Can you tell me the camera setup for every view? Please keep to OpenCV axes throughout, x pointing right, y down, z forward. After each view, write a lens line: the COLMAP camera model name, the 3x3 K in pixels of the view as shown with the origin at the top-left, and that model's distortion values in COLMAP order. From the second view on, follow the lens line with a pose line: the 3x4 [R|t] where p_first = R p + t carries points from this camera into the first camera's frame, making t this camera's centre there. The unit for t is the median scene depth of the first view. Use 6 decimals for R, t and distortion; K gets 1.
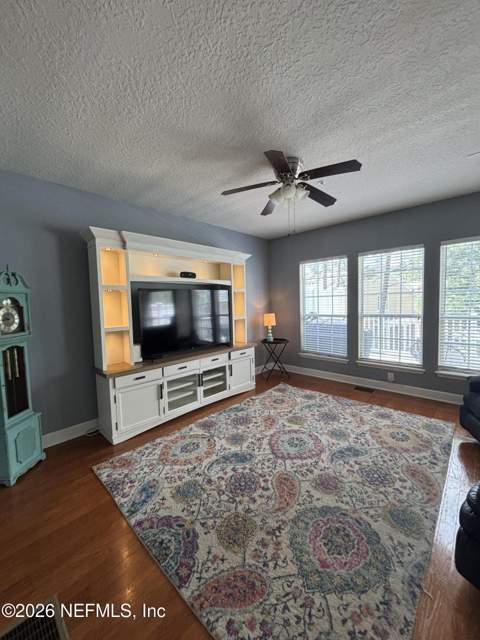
lens RADIAL K [[256.9, 0, 240.0], [0, 256.9, 320.0], [0, 0, 1]] dist [-0.001346, -0.000059]
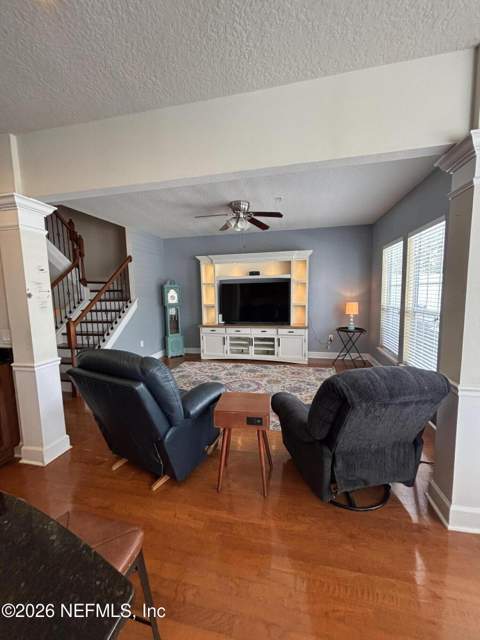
lens RADIAL K [[259.5, 0, 240.0], [0, 259.5, 320.0], [0, 0, 1]] dist [0.022811, -0.000020]
pose [[0.505393, 0.114891, -0.855206, 1.417806], [-0.054075, 0.993365, 0.101496, -0.066994], [0.861193, -0.005050, 0.508253, 0.178556]]
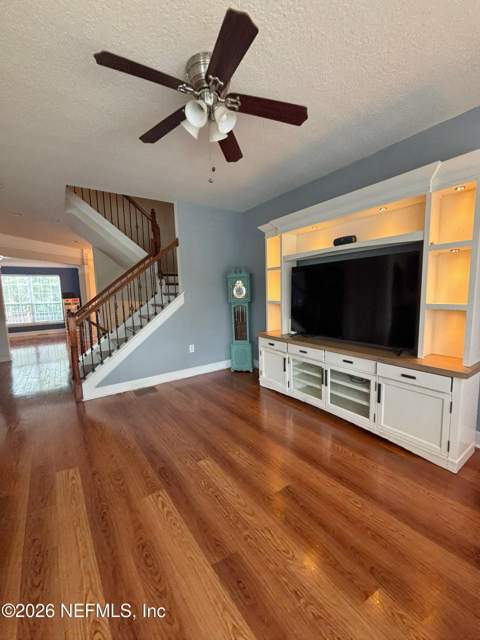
lens RADIAL K [[256.9, 0, 240.0], [0, 256.9, 320.0], [0, 0, 1]] dist [-0.001346, -0.000059]
pose [[-0.204619, 0.140051, -0.968771, 0.800399], [-0.036593, 0.987925, 0.150549, -0.062352], [0.978157, 0.066255, -0.197023, 1.105762]]
